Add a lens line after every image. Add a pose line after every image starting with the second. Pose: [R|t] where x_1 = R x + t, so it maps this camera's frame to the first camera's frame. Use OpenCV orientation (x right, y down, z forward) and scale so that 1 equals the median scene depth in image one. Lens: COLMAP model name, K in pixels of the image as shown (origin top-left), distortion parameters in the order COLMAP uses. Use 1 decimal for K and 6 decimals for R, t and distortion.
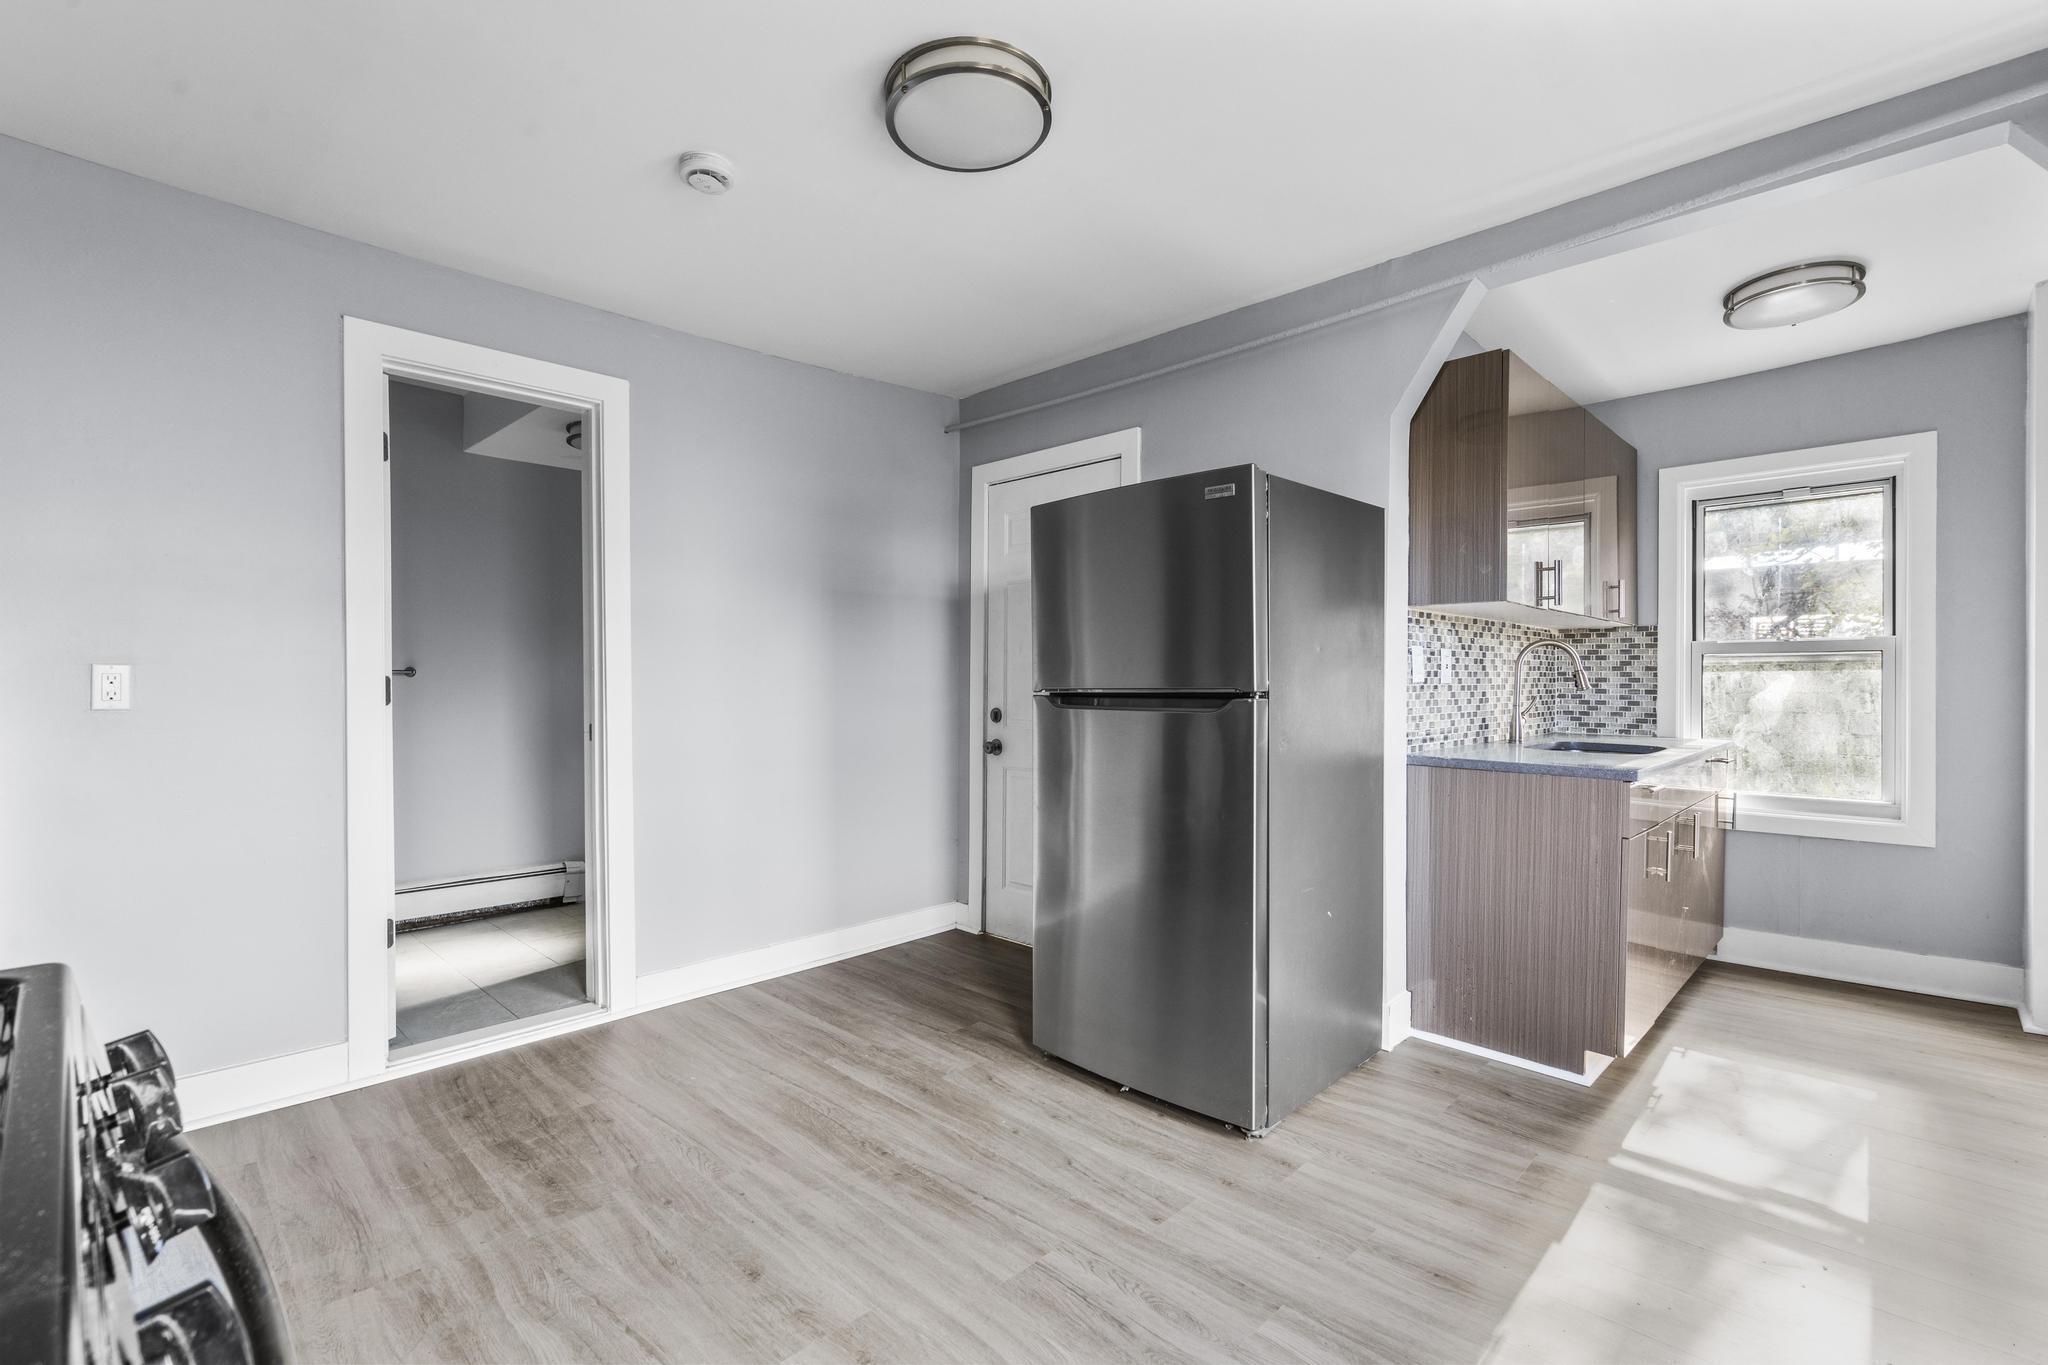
lens RADIAL K [[913.8, 0, 1020.9], [0, 913.8, 682.8], [0, 0, 1]] dist [-0.002350, 0.000930]
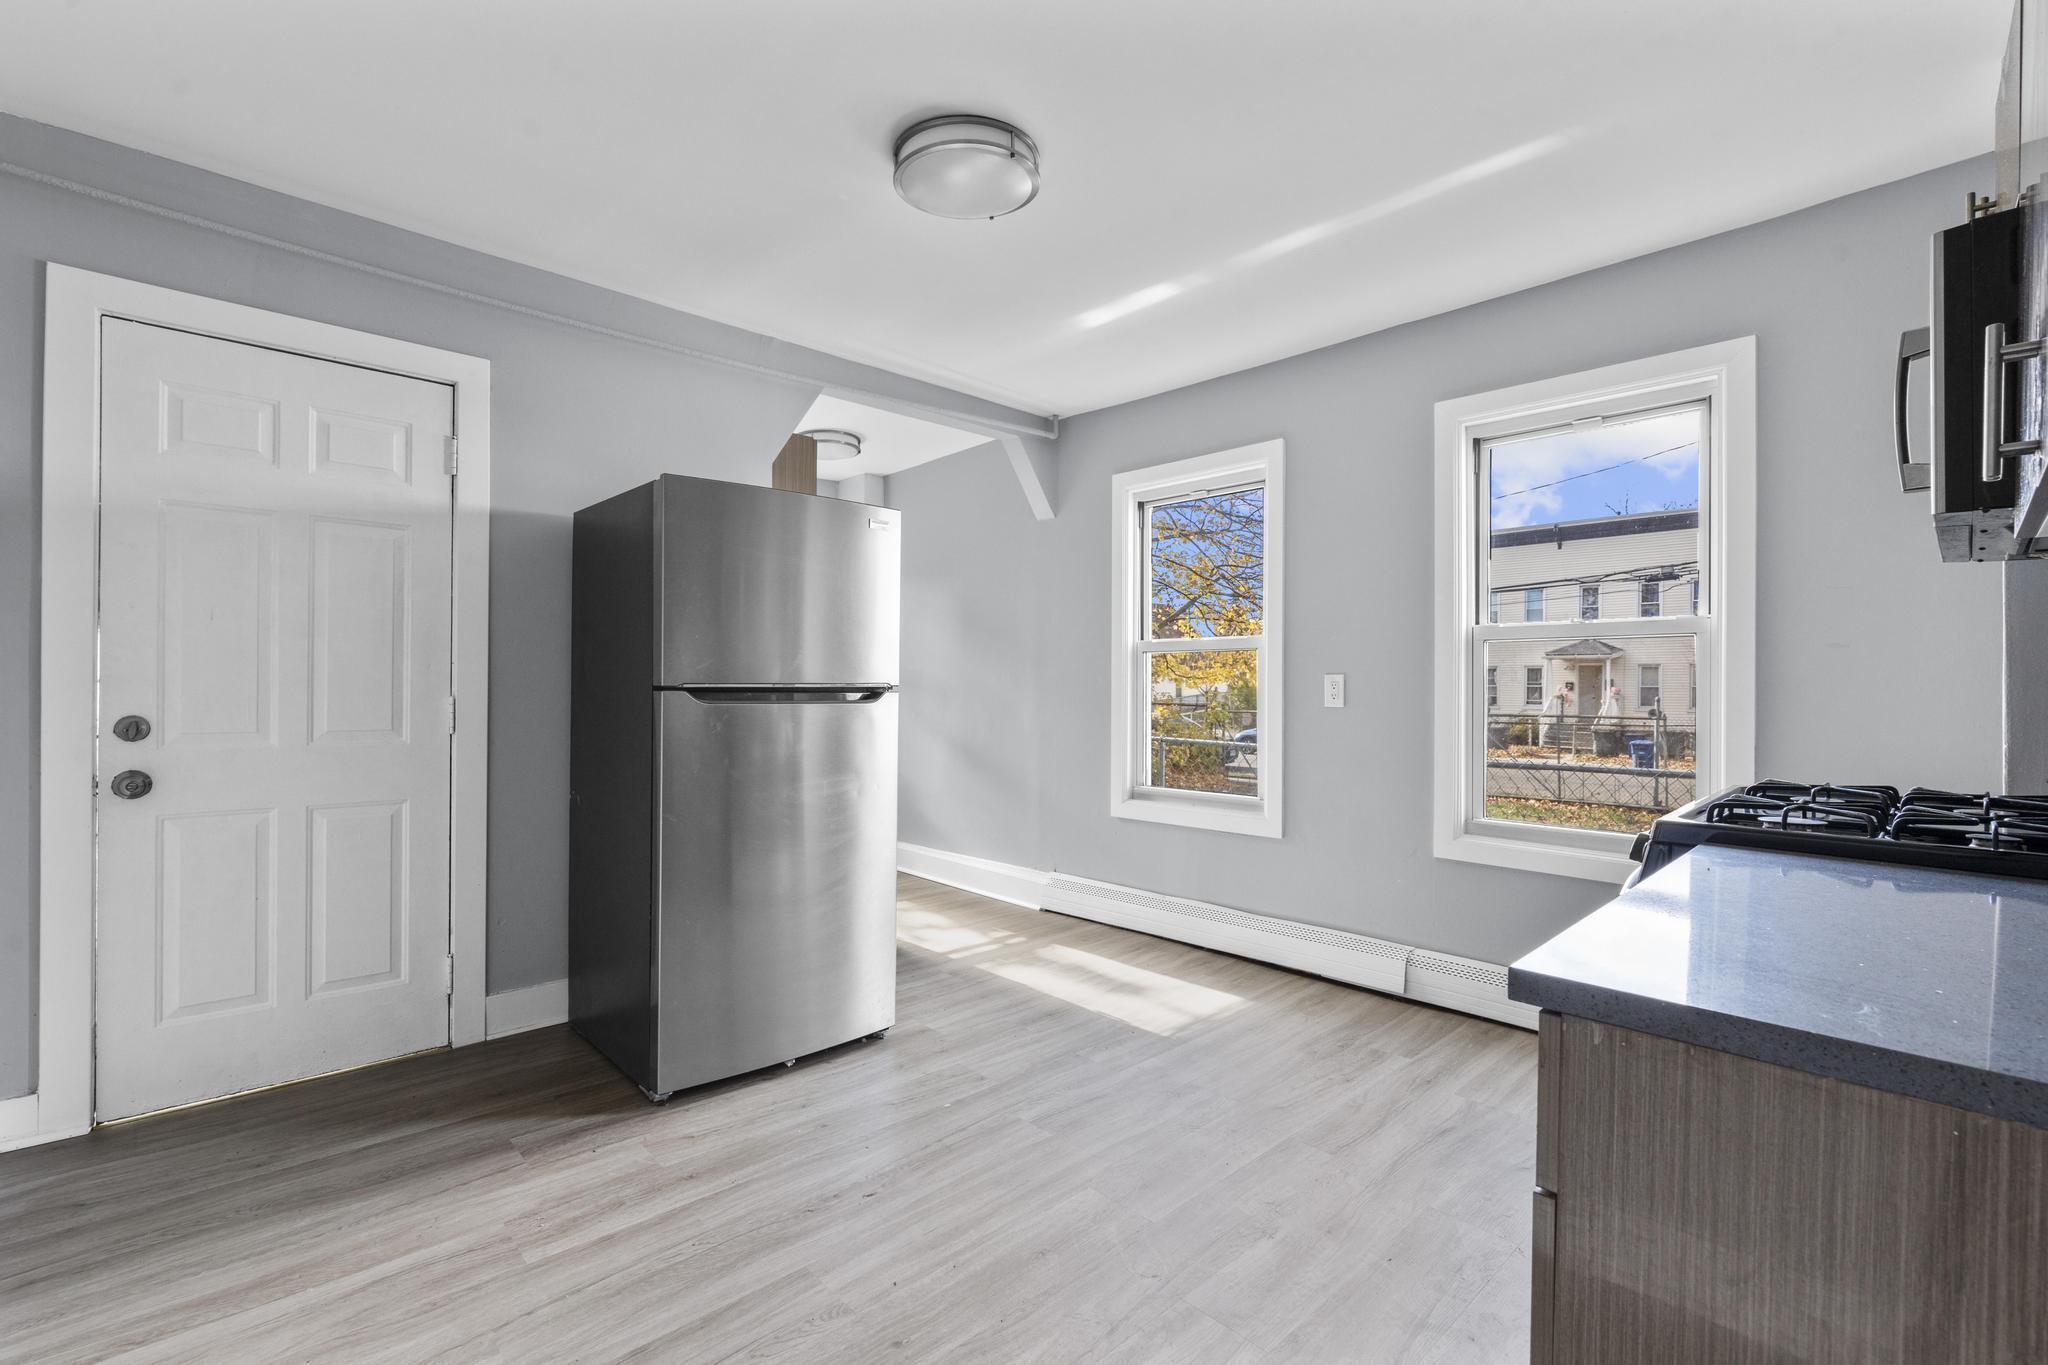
lens RADIAL K [[913.8, 0, 1015.0], [0, 913.8, 688.2], [0, 0, 1]] dist [-0.002350, 0.000930]
pose [[0.036547, 0.000526, 0.999332, -0.893990], [-0.010946, 0.999940, -0.000126, 0.007497], [-0.999272, -0.010934, 0.036551, 0.676693]]
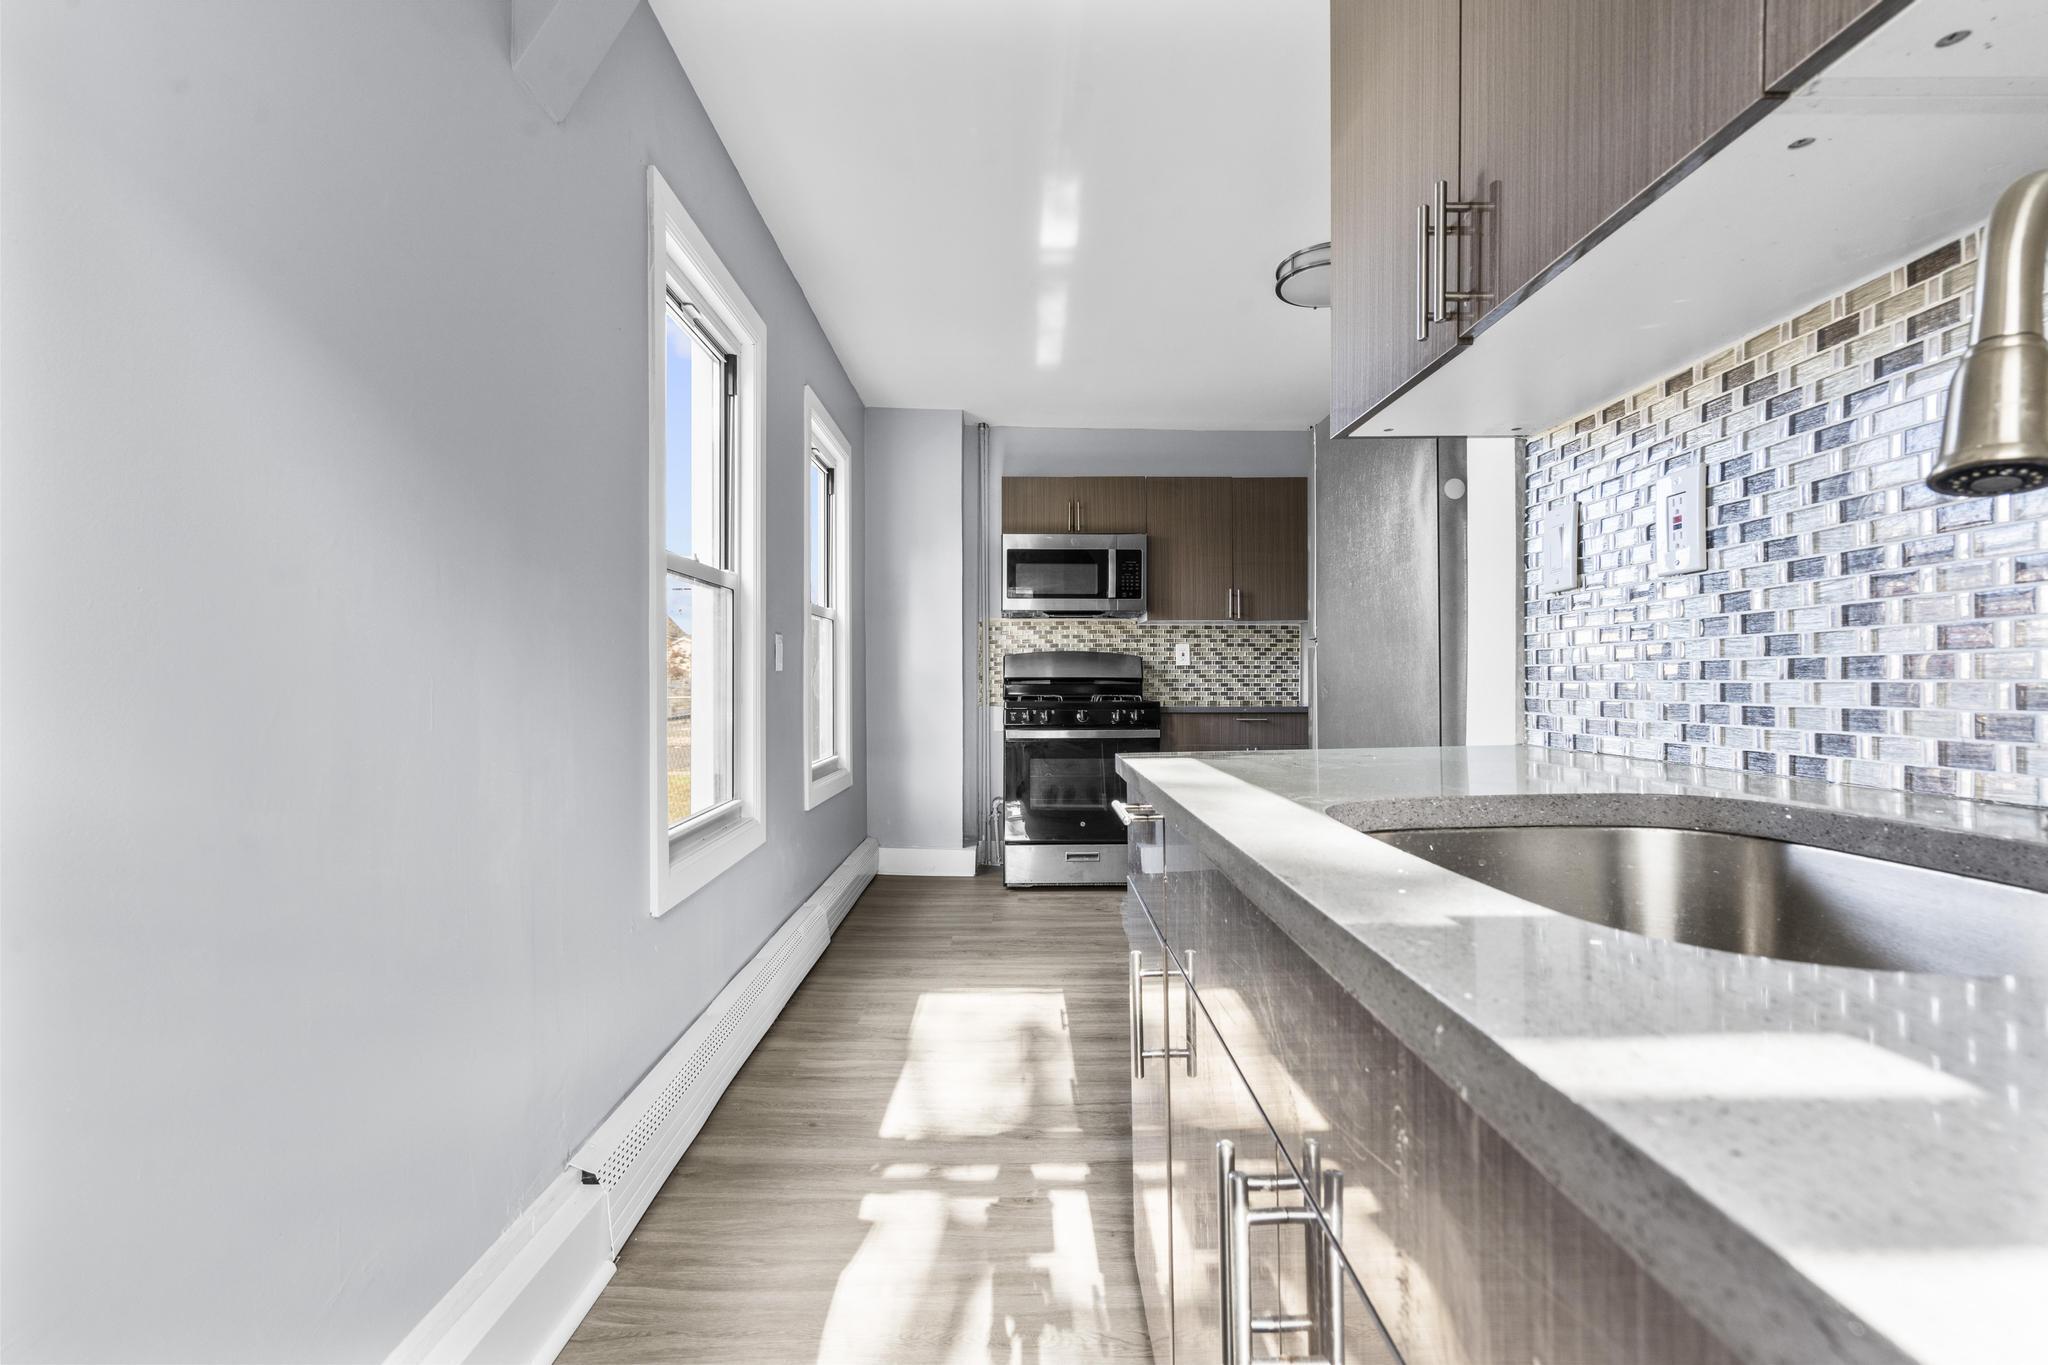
lens RADIAL K [[913.8, 0, 1020.6], [0, 913.8, 678.7], [0, 0, 1]] dist [-0.002350, 0.000930]
pose [[-0.707063, 0.001102, -0.707150, 1.041618], [0.007604, 0.999953, -0.006044, 0.054176], [0.707110, -0.009651, -0.707038, 1.280549]]
